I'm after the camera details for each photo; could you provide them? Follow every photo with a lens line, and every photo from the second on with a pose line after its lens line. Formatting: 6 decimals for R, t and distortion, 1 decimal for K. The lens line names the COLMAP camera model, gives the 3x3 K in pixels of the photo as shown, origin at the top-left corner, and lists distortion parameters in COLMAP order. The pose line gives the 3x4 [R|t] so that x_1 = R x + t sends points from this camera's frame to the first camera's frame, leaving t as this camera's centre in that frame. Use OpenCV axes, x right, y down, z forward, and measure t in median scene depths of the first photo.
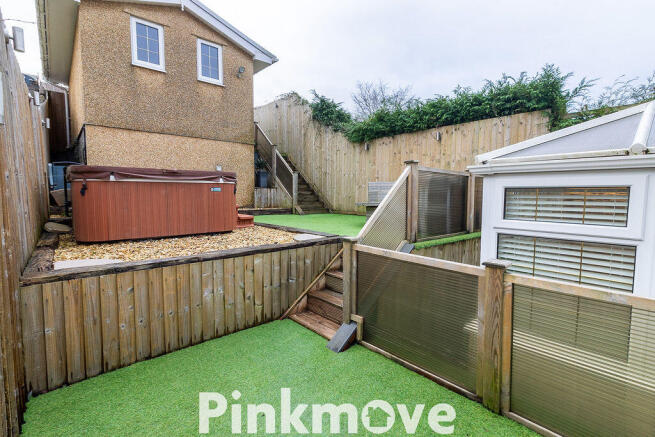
lens RADIAL K [[303.1, 0, 325.2], [0, 303.1, 217.1], [0, 0, 1]] dist [-0.001538, 0.001091]
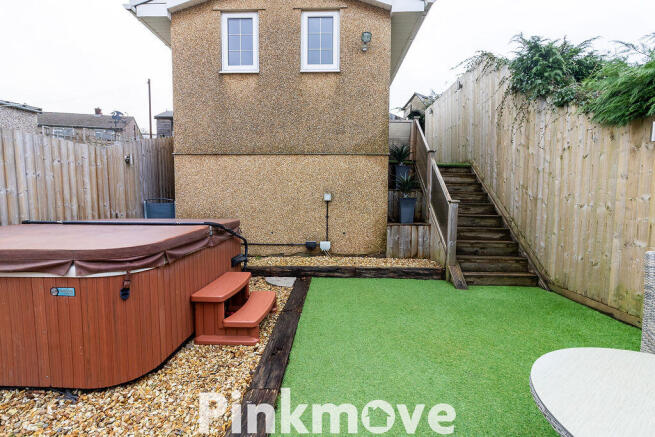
lens RADIAL K [[303.1, 0, 326.2], [0, 303.1, 214.4], [0, 0, 1]] dist [-0.001538, 0.001091]
pose [[0.724511, 0.040894, -0.688049, 0.098812], [-0.057076, 0.998370, -0.000762, -0.111185], [0.686896, 0.039823, 0.725664, 0.474467]]
